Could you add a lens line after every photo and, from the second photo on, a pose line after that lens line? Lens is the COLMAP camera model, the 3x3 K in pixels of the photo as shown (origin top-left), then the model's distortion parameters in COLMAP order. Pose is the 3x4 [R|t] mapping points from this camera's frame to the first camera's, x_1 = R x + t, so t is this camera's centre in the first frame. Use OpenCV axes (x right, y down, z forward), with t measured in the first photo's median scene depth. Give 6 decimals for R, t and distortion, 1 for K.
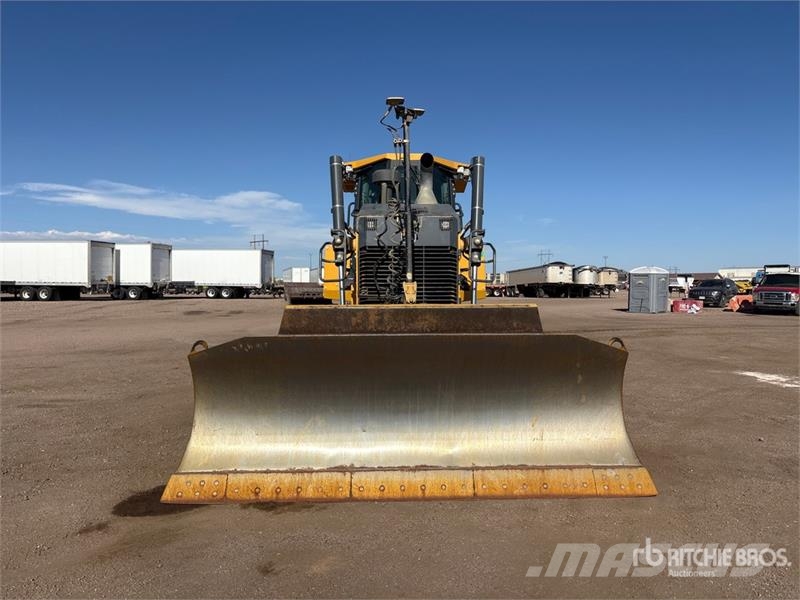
lens RADIAL K [[610.8, 0, 416.1], [0, 610.8, 307.2], [0, 0, 1]] dist [0.056689, -0.072539]
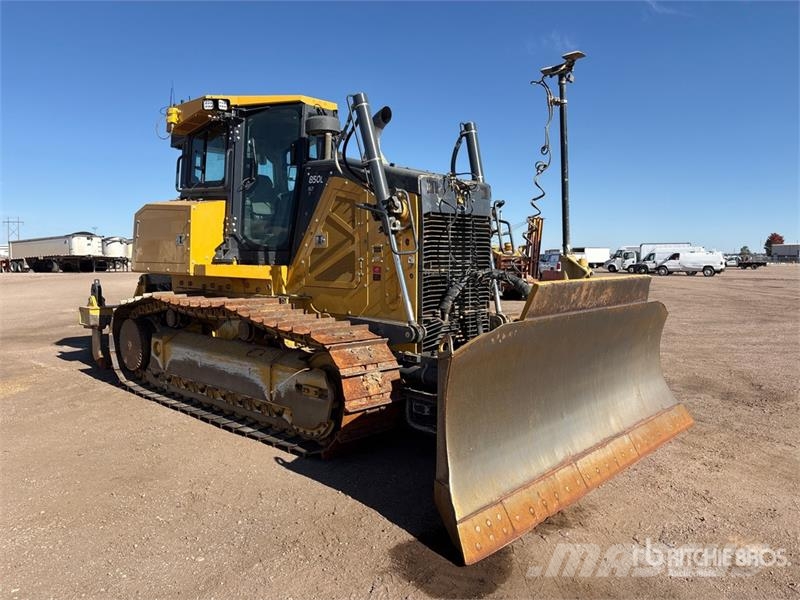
lens RADIAL K [[610.8, 0, 399.7], [0, 610.8, 313.7], [0, 0, 1]] dist [0.056689, -0.072539]
pose [[0.695783, -0.062394, 0.715537, -0.094495], [0.024307, 0.997695, 0.063362, -0.001744], [-0.717841, -0.026694, 0.695696, 0.056686]]
